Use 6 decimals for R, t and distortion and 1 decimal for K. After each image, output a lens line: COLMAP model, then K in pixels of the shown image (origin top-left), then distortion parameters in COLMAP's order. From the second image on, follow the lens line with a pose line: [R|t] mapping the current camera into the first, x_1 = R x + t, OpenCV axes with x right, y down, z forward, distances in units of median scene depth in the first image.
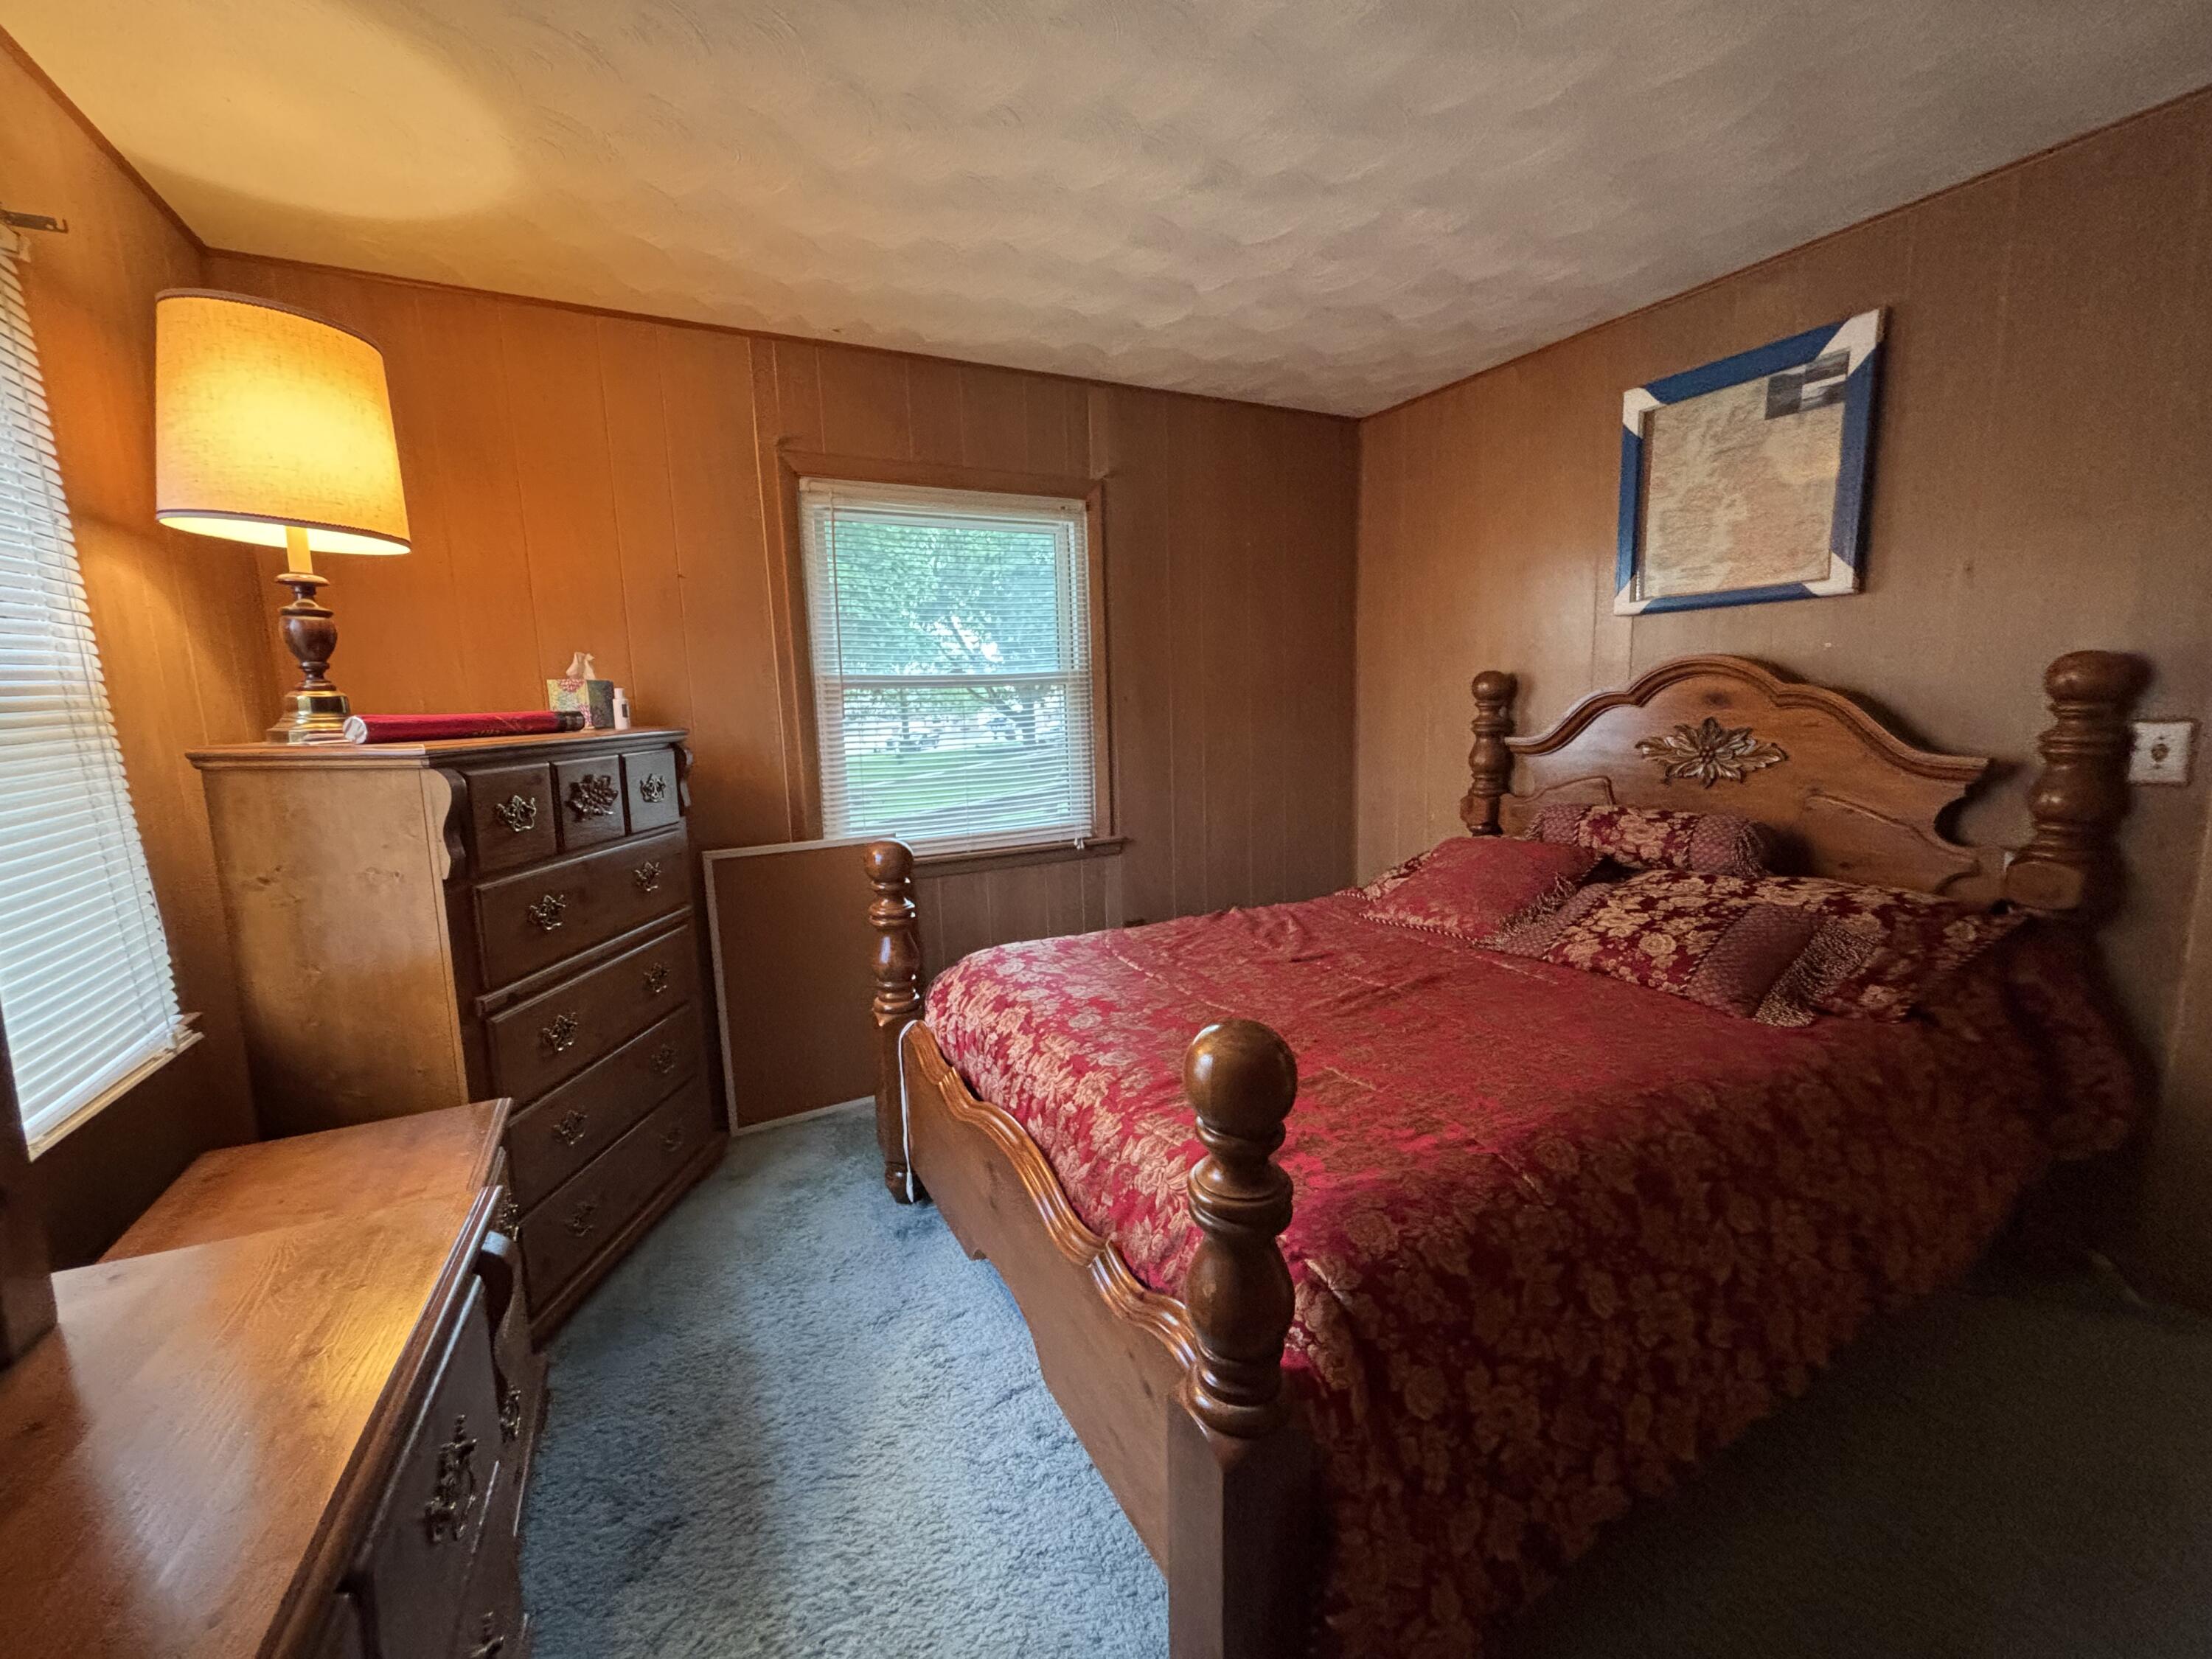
lens RADIAL K [[881.0, 0, 1108.8], [0, 881.0, 828.3], [0, 0, 1]] dist [-0.005665, 0.000682]
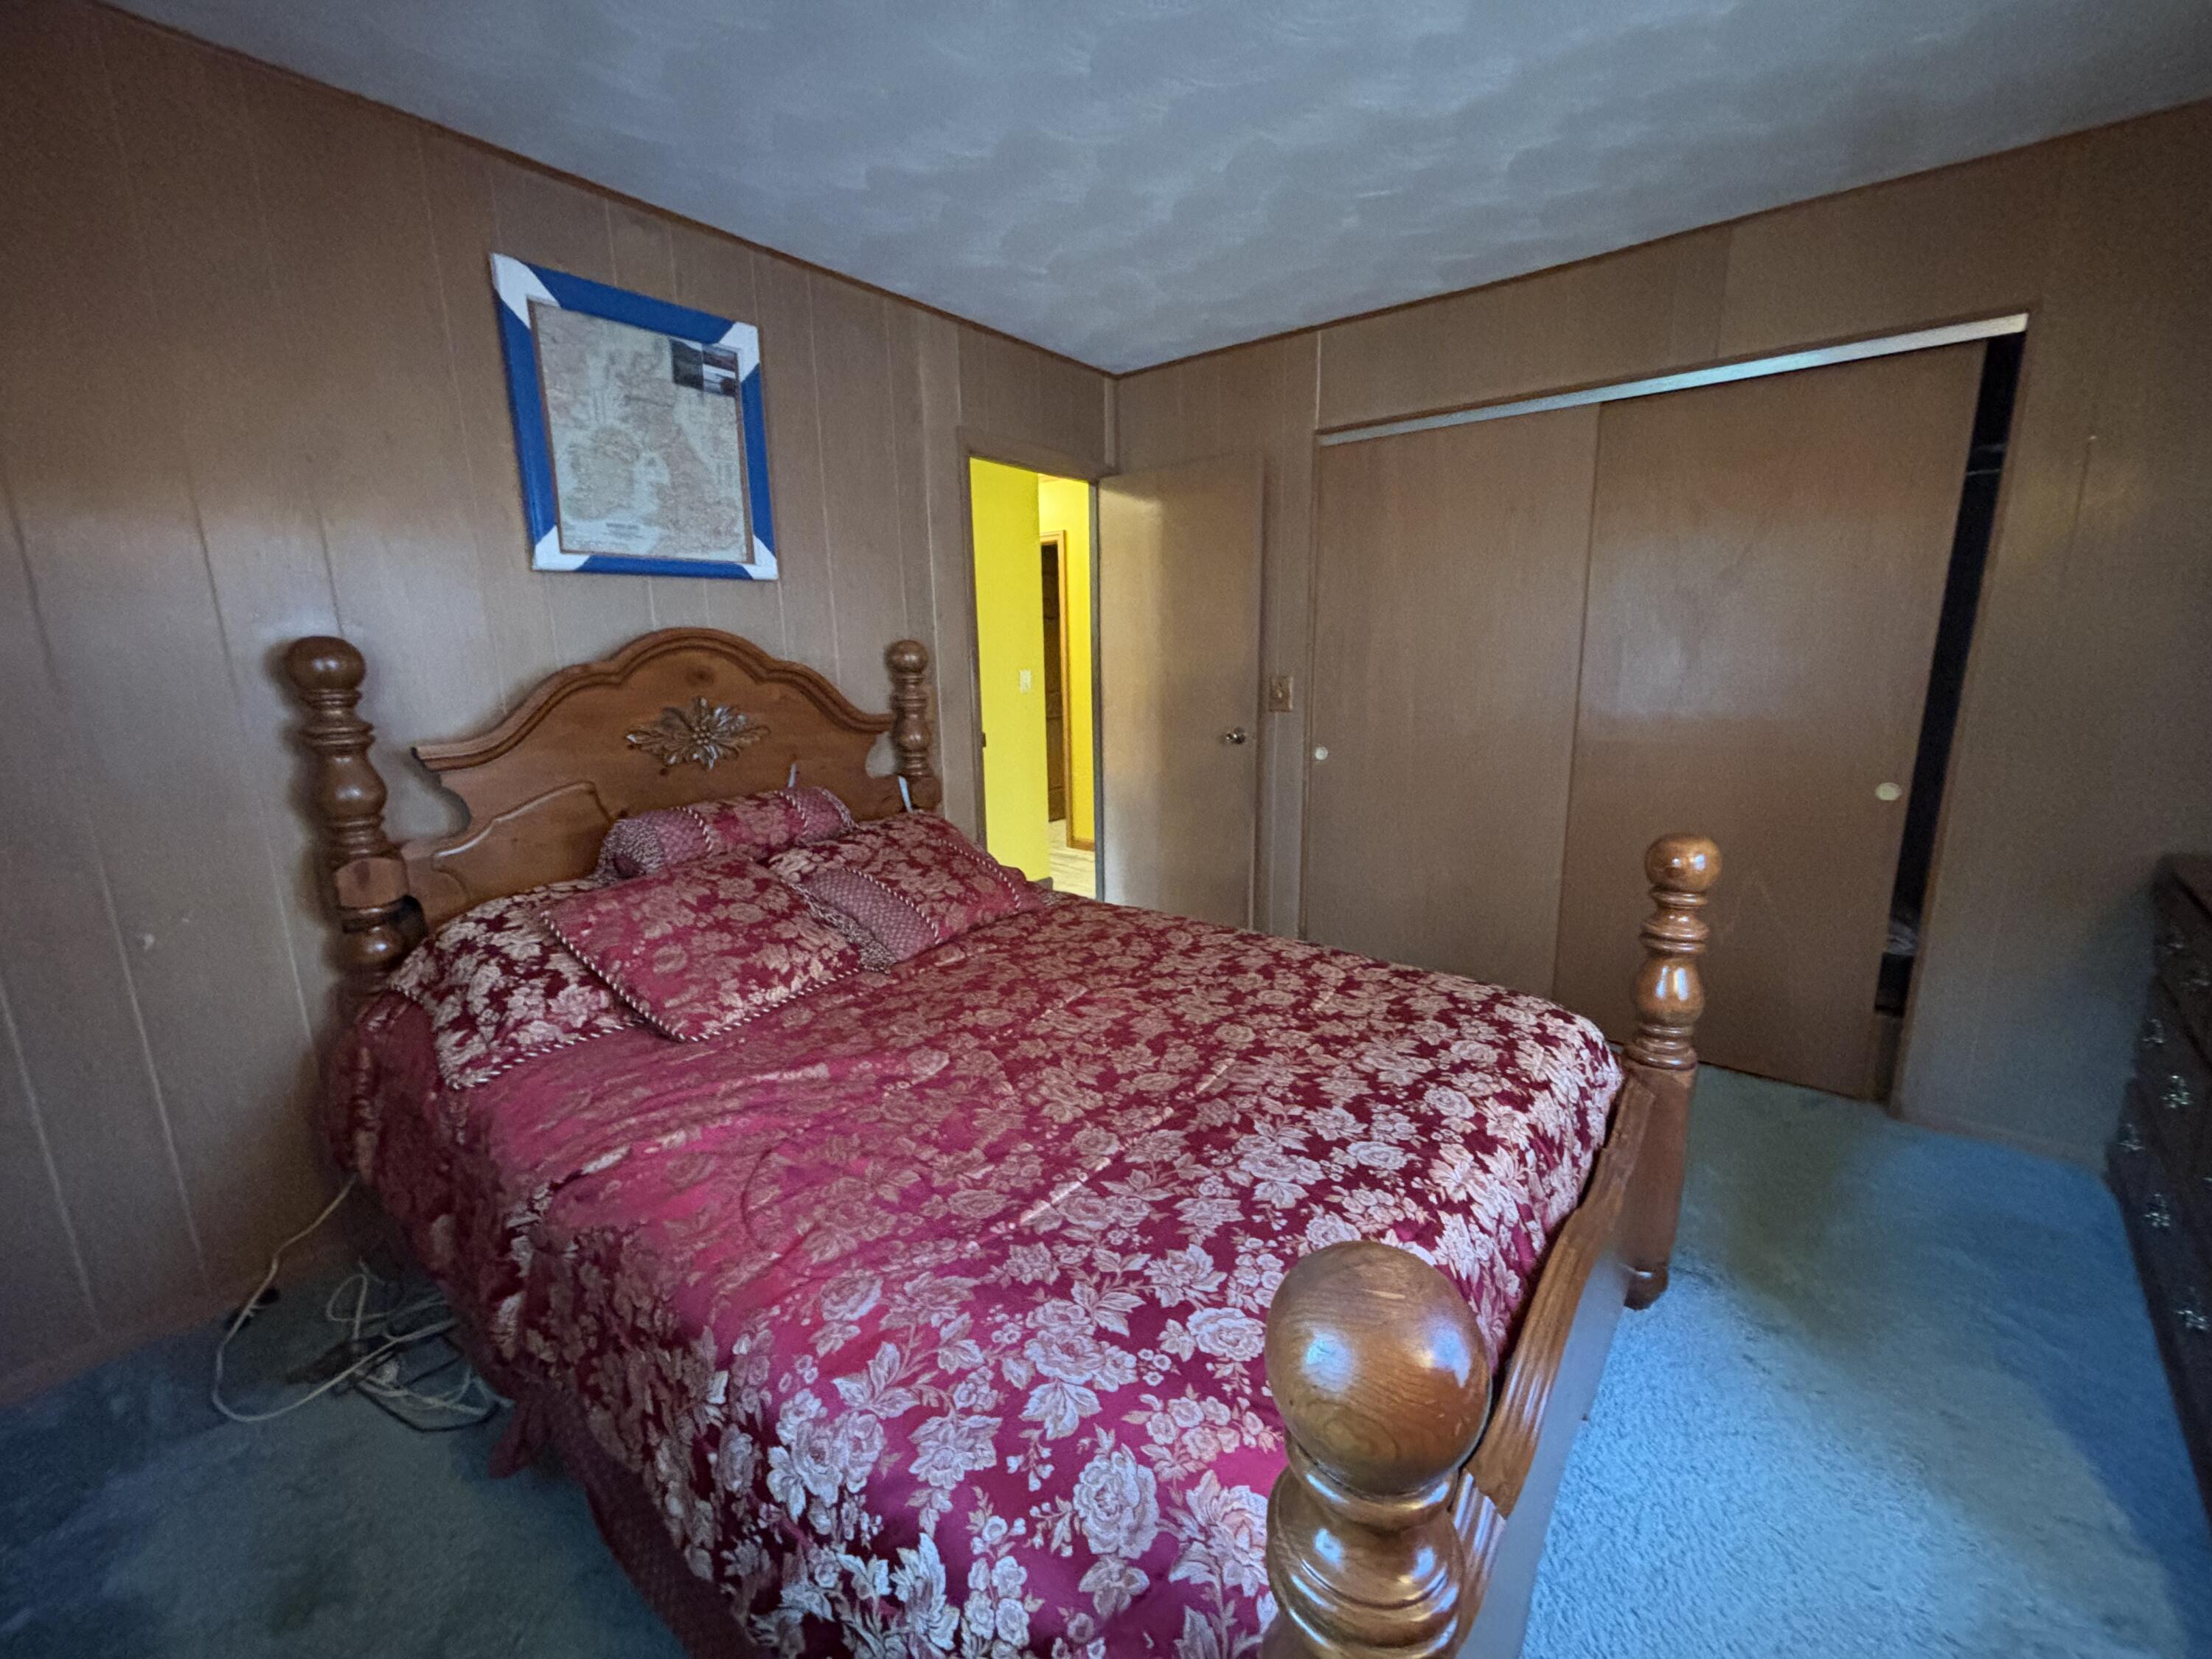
lens RADIAL K [[881.0, 0, 1106.5], [0, 881.0, 819.7], [0, 0, 1]] dist [-0.005665, 0.000682]
pose [[-0.397403, -0.141592, 0.906654, -0.376932], [0.165397, 0.960790, 0.222543, -0.143613], [-0.902615, 0.238397, -0.358402, 1.033363]]
